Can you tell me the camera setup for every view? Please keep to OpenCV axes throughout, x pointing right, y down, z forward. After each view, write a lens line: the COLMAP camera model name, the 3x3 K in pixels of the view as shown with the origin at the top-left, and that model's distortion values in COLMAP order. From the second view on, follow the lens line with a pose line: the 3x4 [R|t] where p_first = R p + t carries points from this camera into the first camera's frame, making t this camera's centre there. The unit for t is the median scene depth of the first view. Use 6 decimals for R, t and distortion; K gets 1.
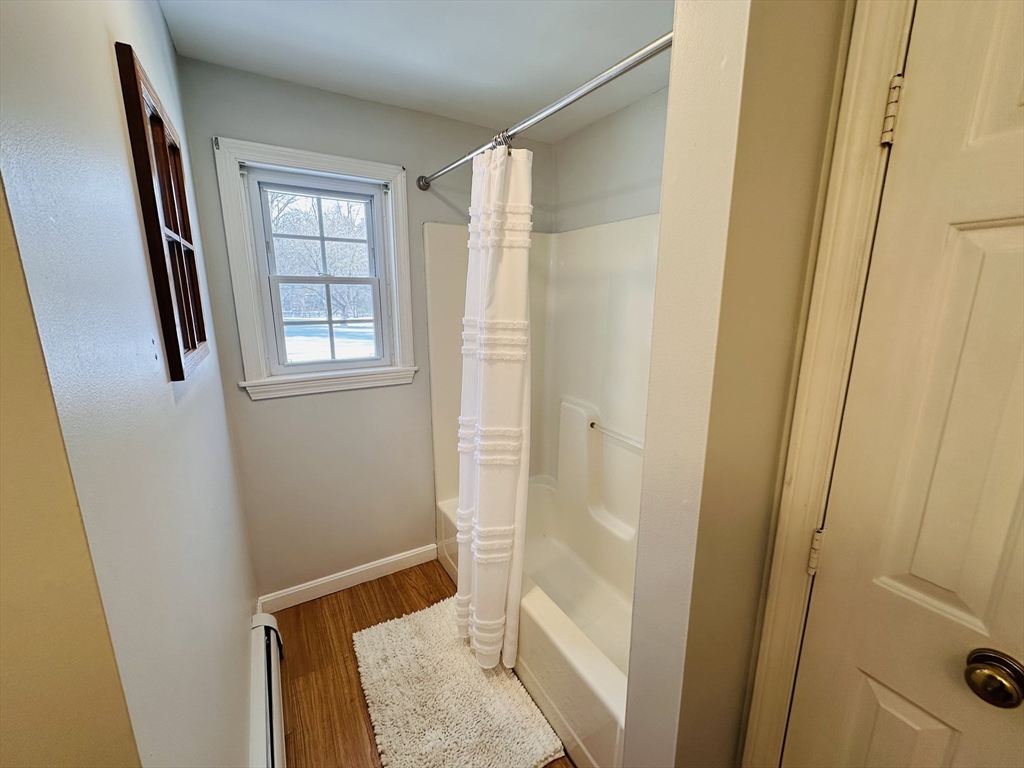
lens RADIAL K [[407.7, 0, 512.0], [0, 407.7, 384.0], [0, 0, 1]] dist [-0.003203, 0.000668]
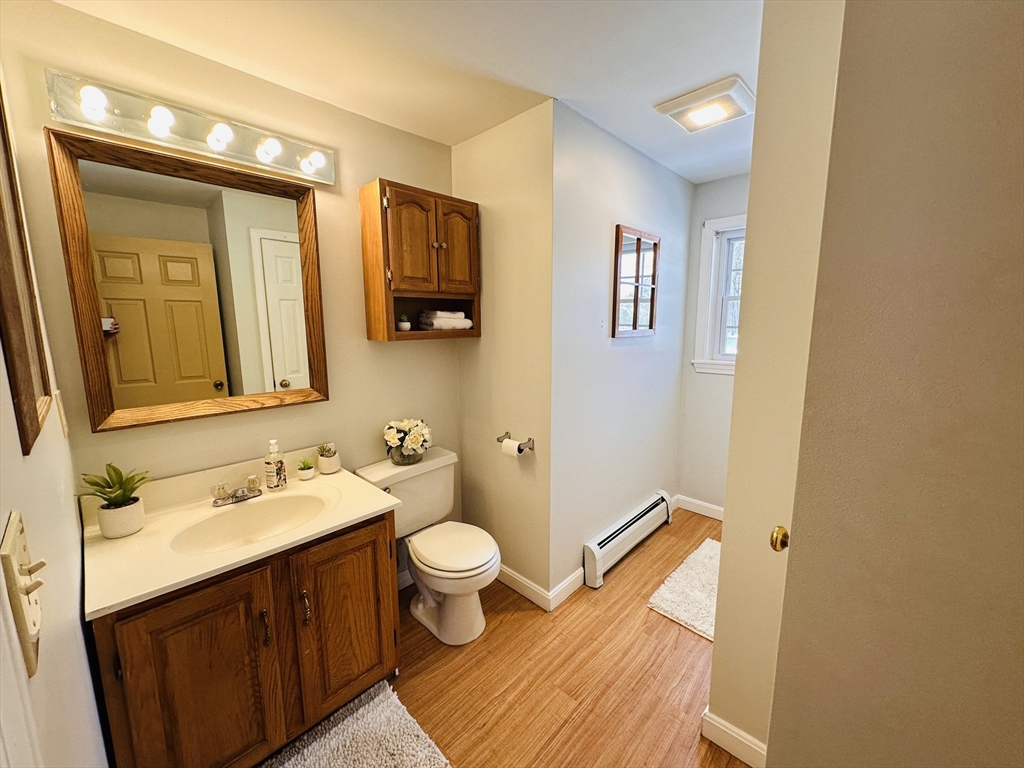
lens RADIAL K [[407.7, 0, 512.0], [0, 407.7, 384.0], [0, 0, 1]] dist [-0.003203, 0.000668]
pose [[0.249877, 0.144088, -0.957497, 0.811656], [-0.195381, 0.976028, 0.095888, 0.079053], [0.948360, 0.163117, 0.272039, -0.161527]]
